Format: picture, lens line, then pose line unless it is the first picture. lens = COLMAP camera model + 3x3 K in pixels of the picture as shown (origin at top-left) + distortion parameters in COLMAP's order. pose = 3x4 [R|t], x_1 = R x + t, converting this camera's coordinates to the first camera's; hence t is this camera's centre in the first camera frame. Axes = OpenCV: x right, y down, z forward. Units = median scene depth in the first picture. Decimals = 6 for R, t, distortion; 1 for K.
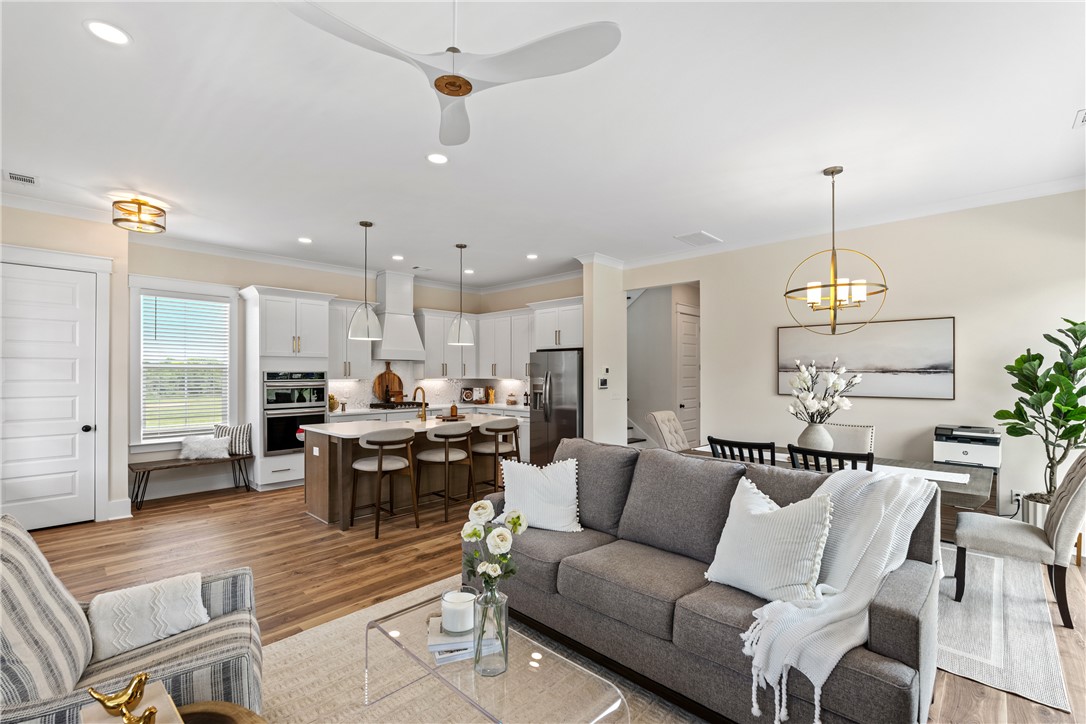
lens RADIAL K [[480.6, 0, 545.1], [0, 480.6, 369.1], [0, 0, 1]] dist [-0.004340, 0.000411]
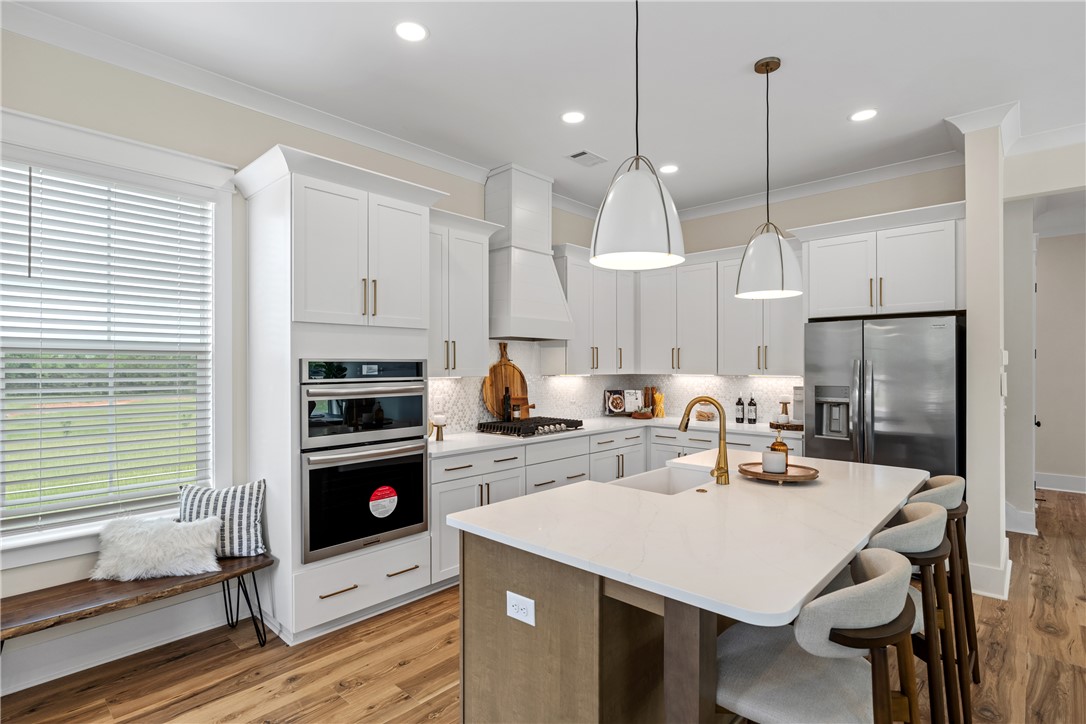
lens RADIAL K [[537.9, 0, 542.9], [0, 537.9, 363.4], [0, 0, 1]] dist [-0.001353, 0.001337]
pose [[0.999873, -0.000985, 0.015930, -0.376658], [0.000929, 0.999993, 0.003534, 0.007095], [-0.015933, -0.003519, 0.999867, 0.520745]]
